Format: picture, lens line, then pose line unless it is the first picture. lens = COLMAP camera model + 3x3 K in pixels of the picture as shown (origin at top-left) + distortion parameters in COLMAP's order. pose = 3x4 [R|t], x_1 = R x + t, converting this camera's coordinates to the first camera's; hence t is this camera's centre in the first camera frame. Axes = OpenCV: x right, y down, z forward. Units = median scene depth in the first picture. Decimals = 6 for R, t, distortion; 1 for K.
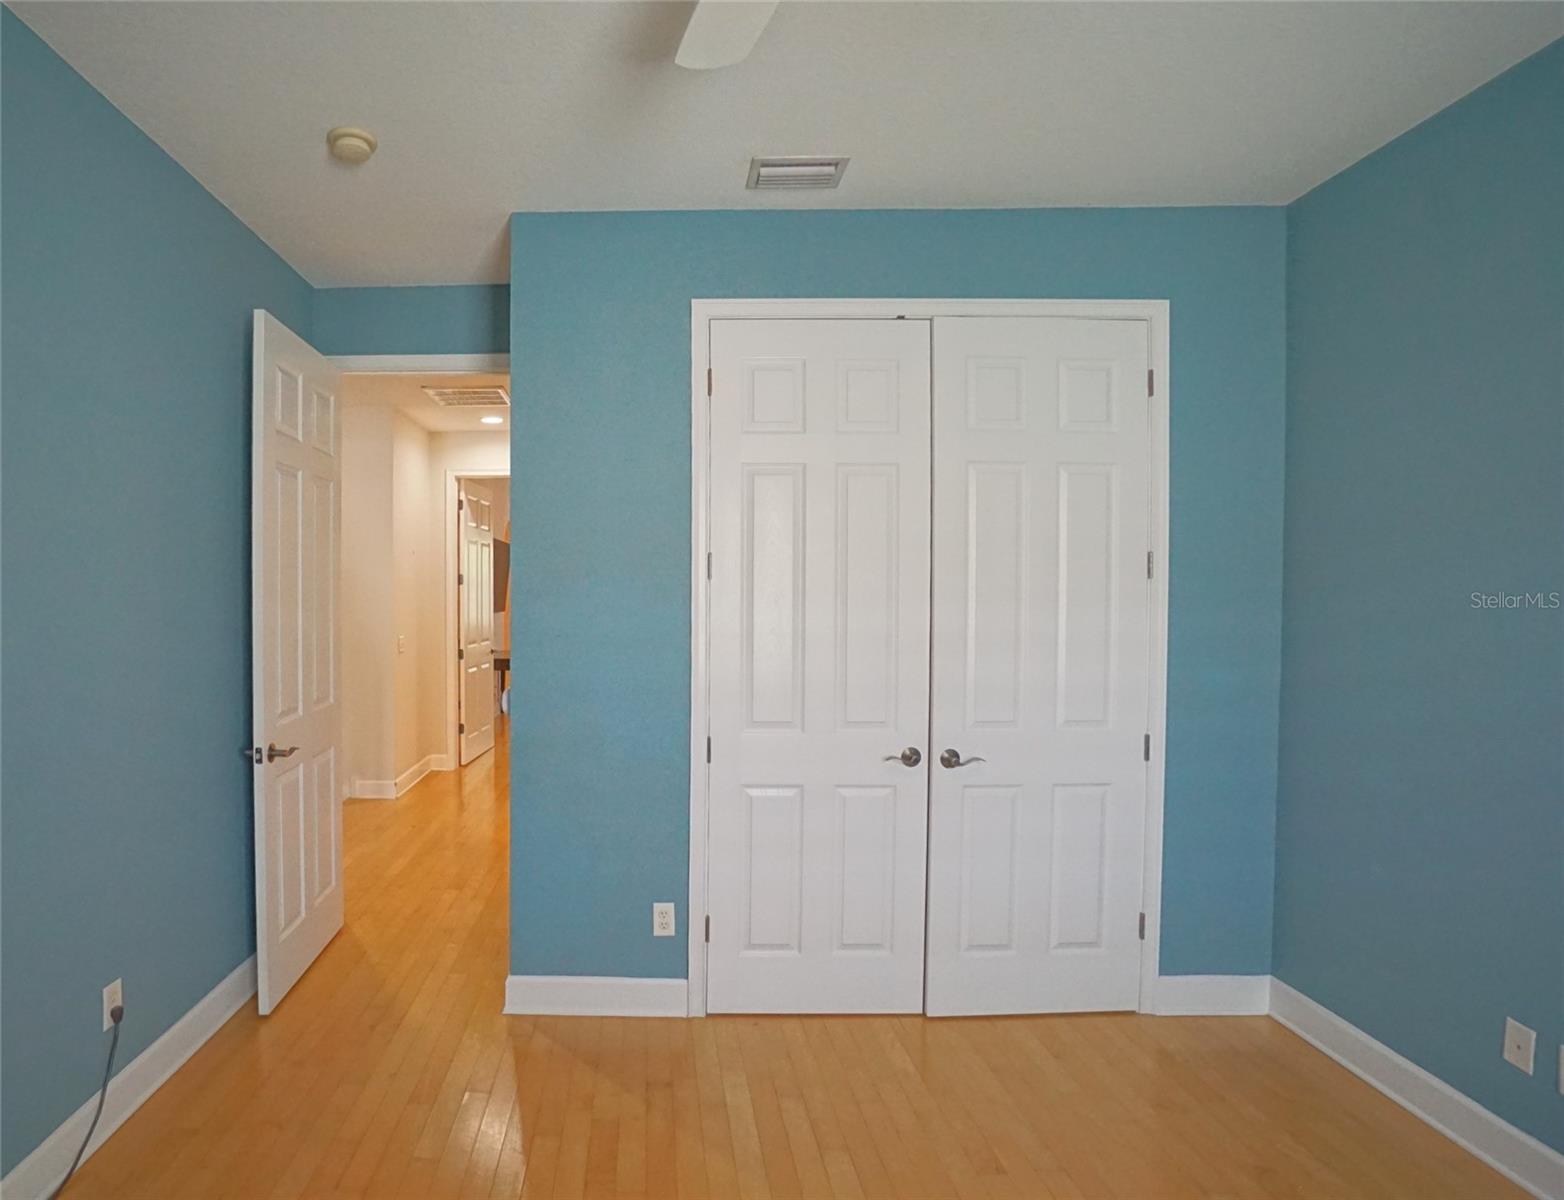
lens RADIAL K [[724.4, 0, 779.7], [0, 724.4, 607.3], [0, 0, 1]] dist [-0.003200, -0.000649]
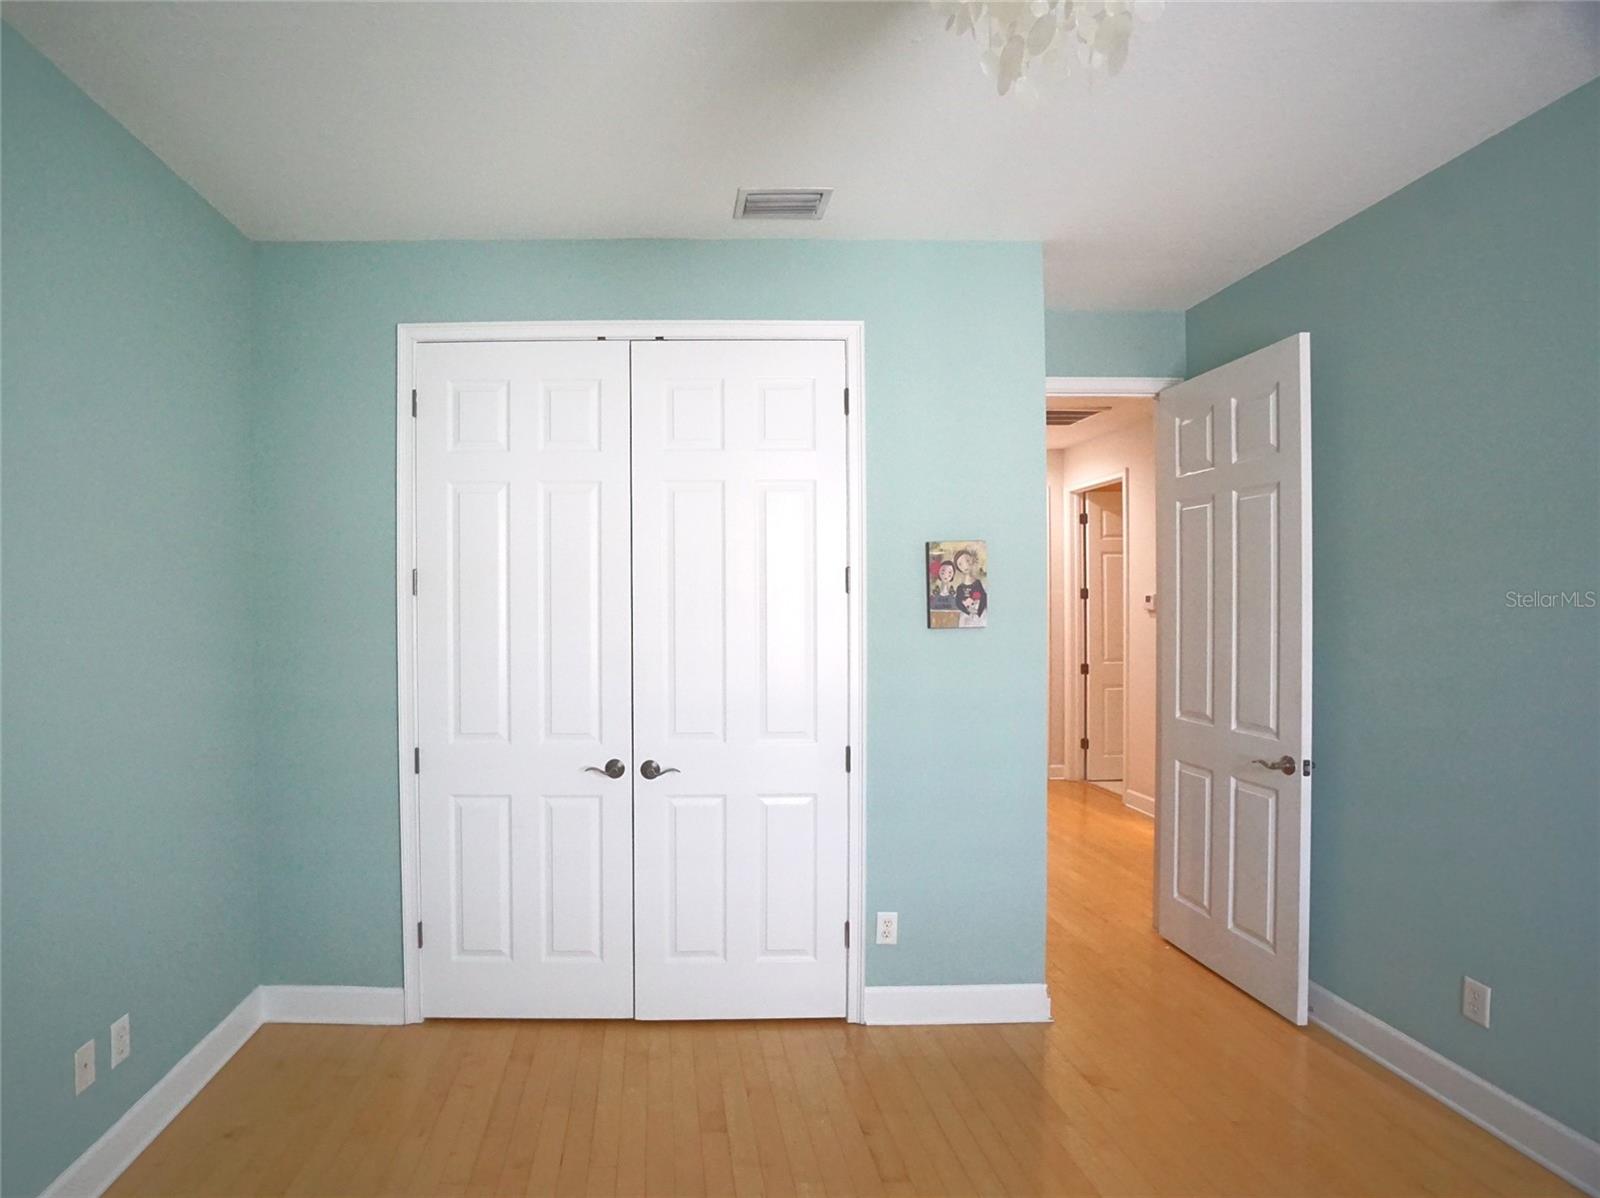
lens RADIAL K [[706.8, 0, 799.5], [0, 706.8, 604.9], [0, 0, 1]] dist [-0.024404, 0.000499]
pose [[0.999954, -0.003476, 0.008990, 0.421135], [0.003659, 0.999785, -0.020433, -0.000913], [-0.008917, 0.020465, 0.999751, 0.008242]]
